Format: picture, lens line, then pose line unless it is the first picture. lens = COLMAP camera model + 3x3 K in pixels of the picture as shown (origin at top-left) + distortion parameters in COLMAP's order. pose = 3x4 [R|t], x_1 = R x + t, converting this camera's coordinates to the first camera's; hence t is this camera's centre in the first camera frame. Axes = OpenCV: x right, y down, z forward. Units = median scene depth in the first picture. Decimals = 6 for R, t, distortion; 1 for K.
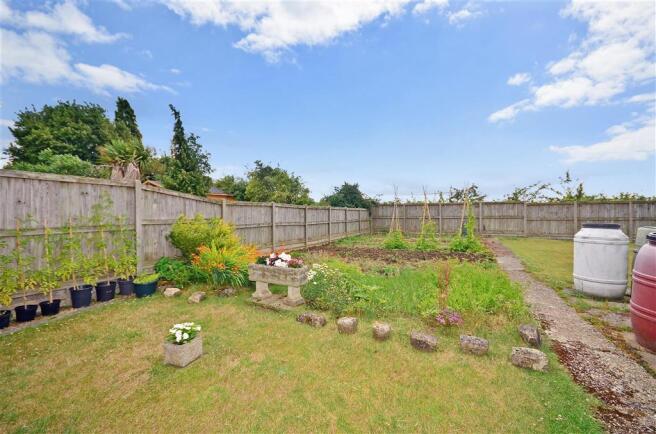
lens RADIAL K [[299.1, 0, 333.3], [0, 299.1, 217.9], [0, 0, 1]] dist [0.000026, 0.000160]
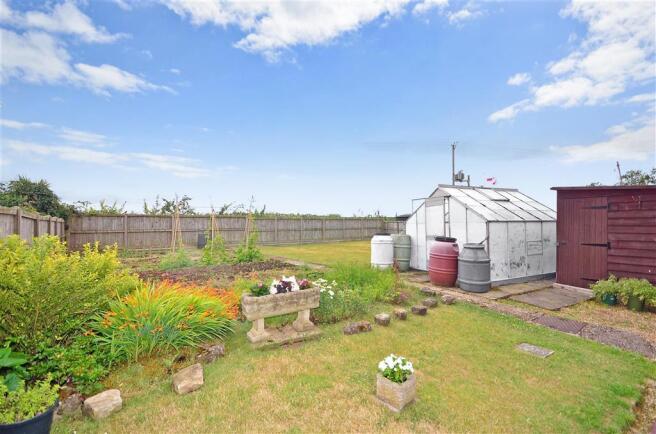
lens RADIAL K [[299.1, 0, 333.3], [0, 299.1, 217.9], [0, 0, 1]] dist [0.000026, 0.000160]
pose [[0.392703, 0.024304, 0.919344, -0.313763], [0.015282, 0.999340, -0.032947, -0.002966], [-0.919538, 0.026988, 0.392072, 0.193055]]
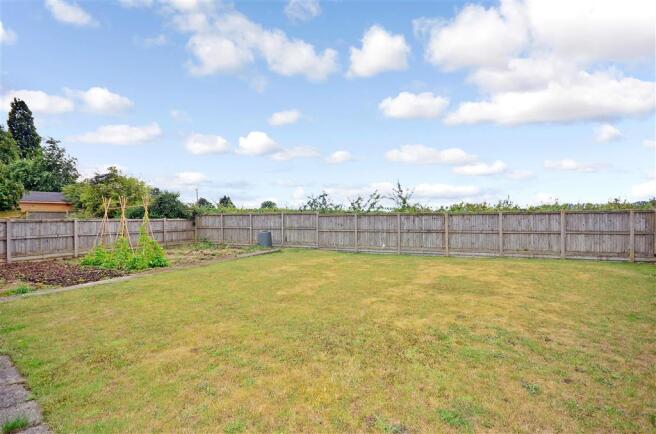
lens RADIAL K [[299.1, 0, 333.3], [0, 299.1, 217.9], [0, 0, 1]] dist [0.000026, 0.000160]
pose [[0.998436, 0.004584, 0.055713, 0.605102], [-0.003351, 0.999748, -0.022209, -0.014476], [-0.055801, 0.021988, 0.998200, 0.013607]]
